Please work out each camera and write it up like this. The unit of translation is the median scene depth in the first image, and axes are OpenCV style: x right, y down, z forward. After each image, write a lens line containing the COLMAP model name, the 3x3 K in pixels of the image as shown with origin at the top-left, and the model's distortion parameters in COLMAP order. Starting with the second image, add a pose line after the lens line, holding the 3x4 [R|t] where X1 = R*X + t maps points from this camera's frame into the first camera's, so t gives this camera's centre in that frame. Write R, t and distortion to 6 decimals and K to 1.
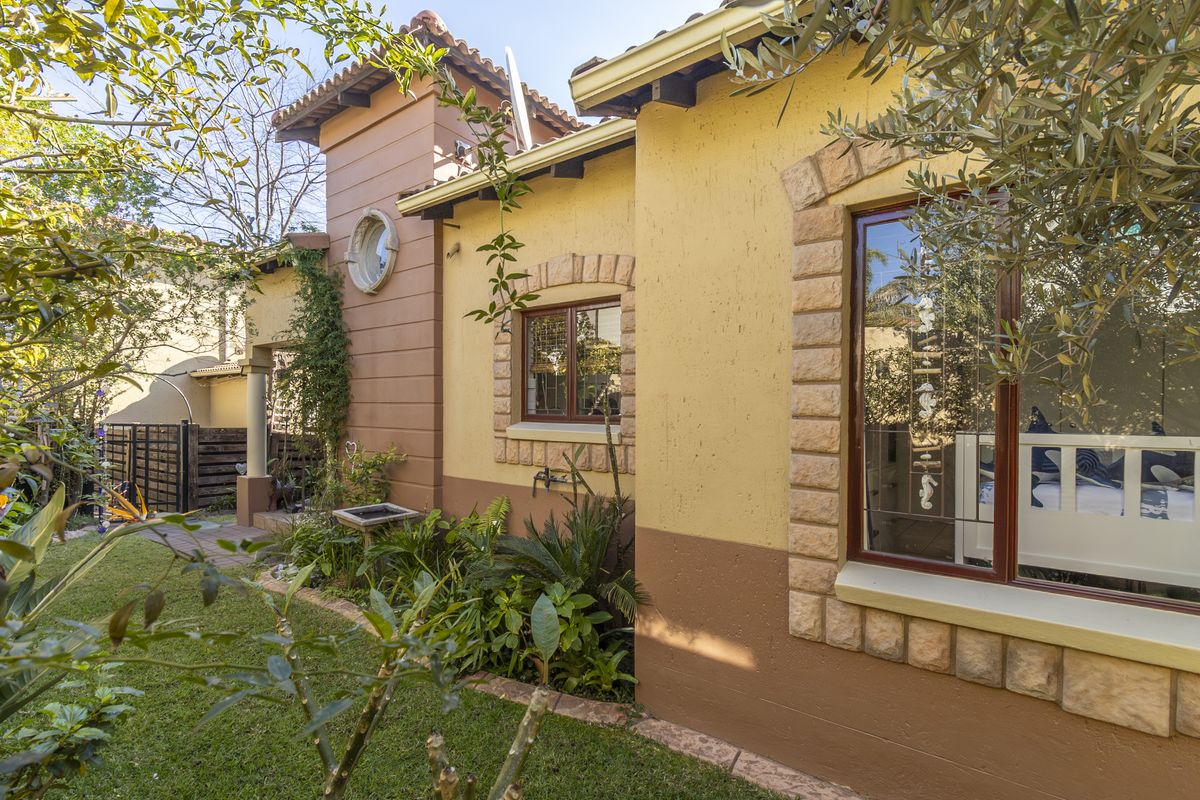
lens RADIAL K [[547.2, 0, 571.0], [0, 547.2, 421.5], [0, 0, 1]] dist [0.002419, 0.000215]
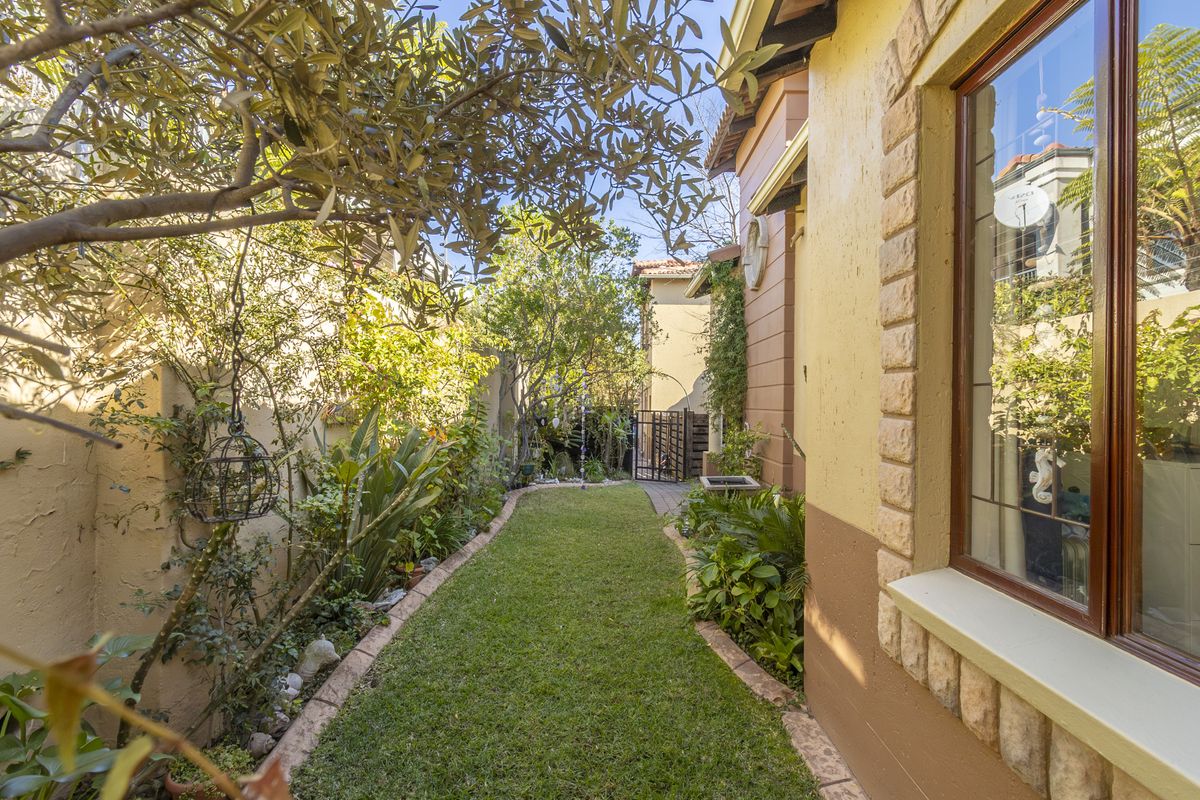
lens RADIAL K [[547.2, 0, 598.0], [0, 547.2, 402.0], [0, 0, 1]] dist [0.002419, 0.000215]
pose [[0.596568, -0.018247, -0.802355, 0.687389], [-0.003547, 0.999672, -0.025372, 0.050019], [0.802554, 0.017981, 0.596308, 0.172258]]
